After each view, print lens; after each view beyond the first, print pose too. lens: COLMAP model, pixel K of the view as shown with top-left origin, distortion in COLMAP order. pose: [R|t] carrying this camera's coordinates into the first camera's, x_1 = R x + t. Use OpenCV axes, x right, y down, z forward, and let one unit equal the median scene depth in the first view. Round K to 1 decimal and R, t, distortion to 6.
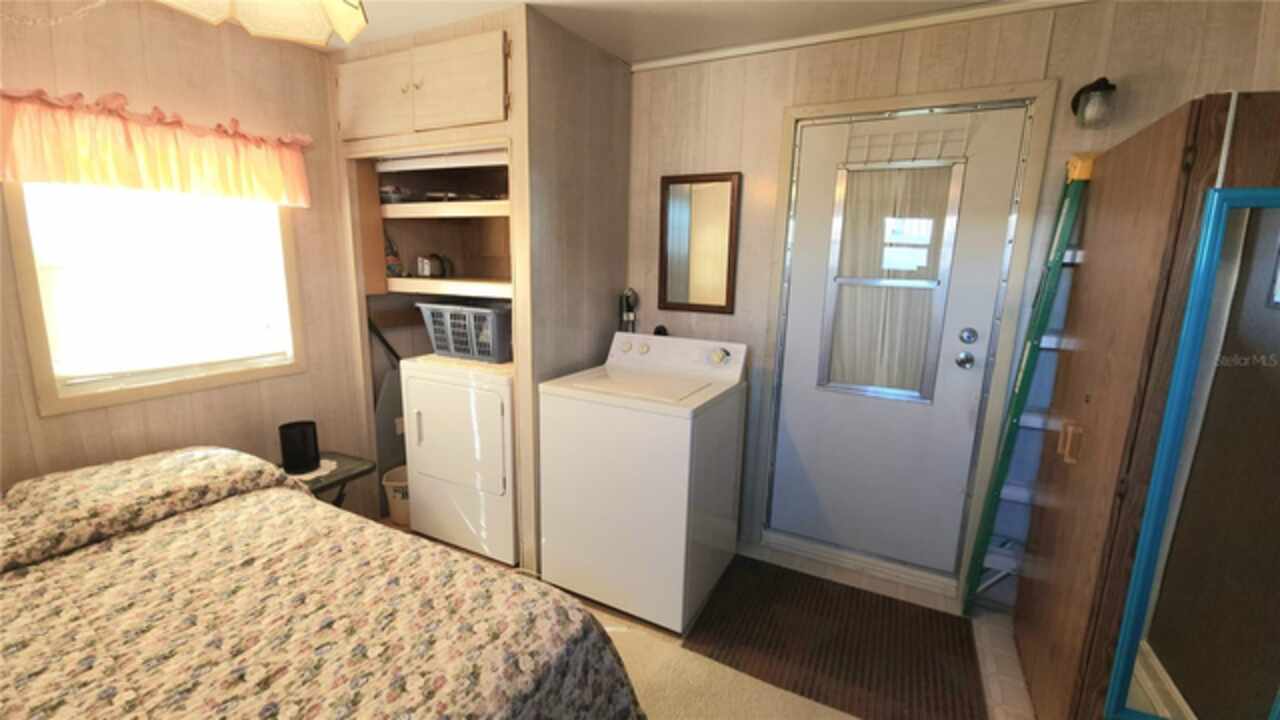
lens RADIAL K [[529.7, 0, 642.2], [0, 529.7, 364.2], [0, 0, 1]] dist [0.010641, -0.008788]
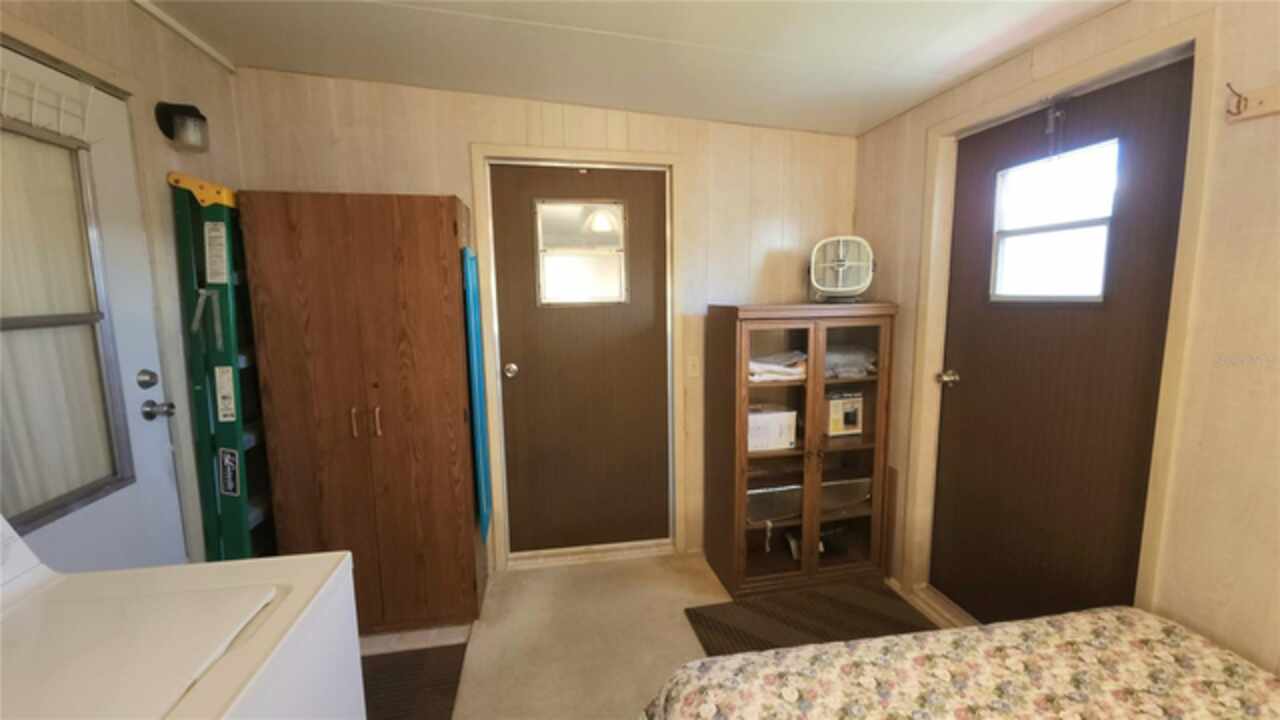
lens RADIAL K [[522.6, 0, 640.0], [0, 522.6, 364.0], [0, 0, 1]] dist [0.007998, -0.006917]
pose [[-0.624209, -0.135628, 0.769394, -0.425482], [0.140529, 0.949261, 0.281346, -0.188613], [-0.768514, 0.283742, -0.573478, 0.870520]]
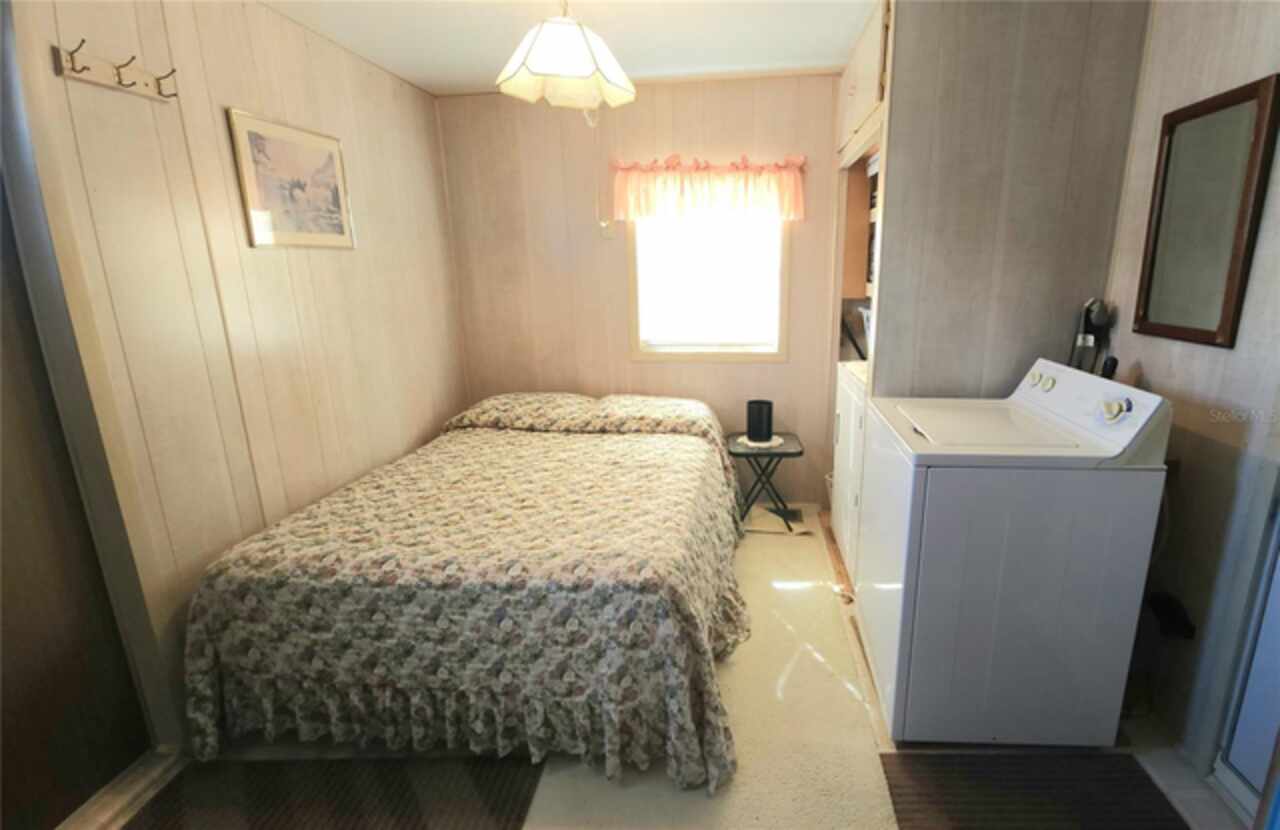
lens RADIAL K [[611.1, 0, 731.8], [0, 611.1, 422.5], [0, 0, 1]] dist [-0.016190, -0.000090]
pose [[0.437677, 0.198326, -0.876987, 0.602832], [-0.166845, 0.976345, 0.137529, -0.024123], [0.883517, 0.086128, 0.460413, 0.321300]]
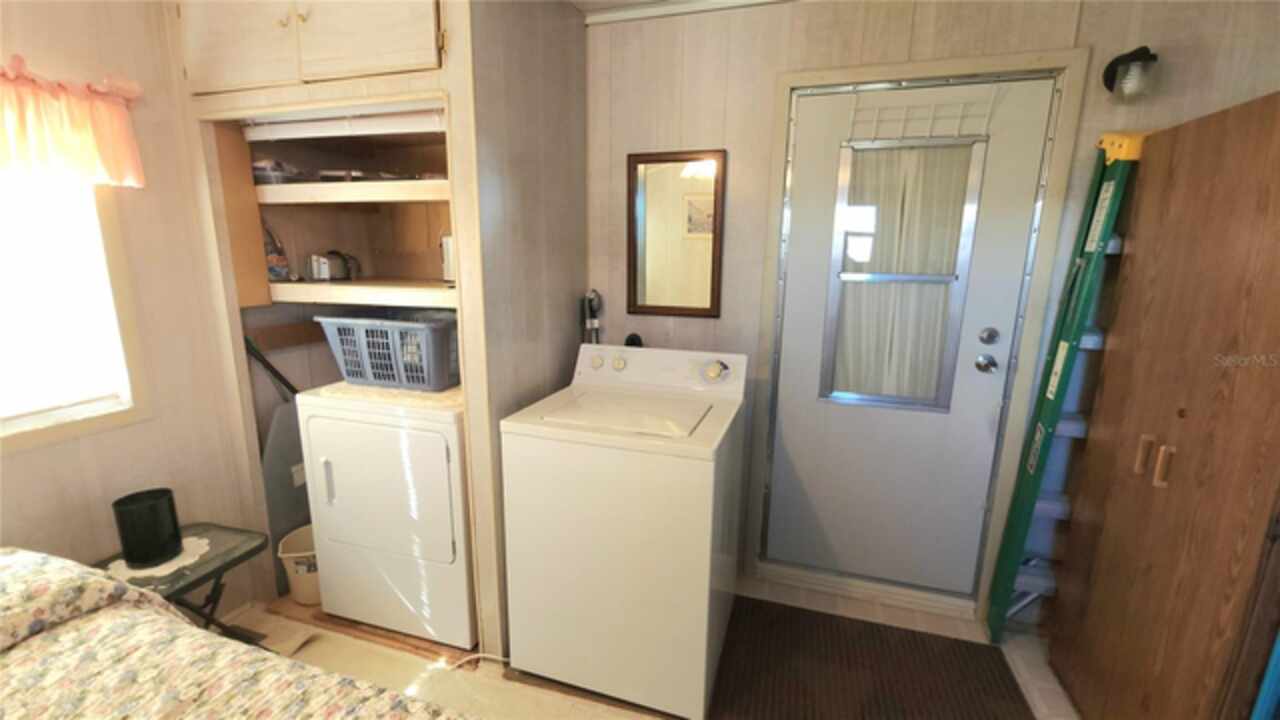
lens RADIAL K [[529.7, 0, 642.2], [0, 529.7, 364.2], [0, 0, 1]] dist [0.010641, -0.008788]
pose [[0.984988, -0.047111, 0.166070, -0.113911], [0.044688, 0.998833, 0.018301, -0.048476], [-0.166739, -0.010605, 0.985944, 0.210876]]
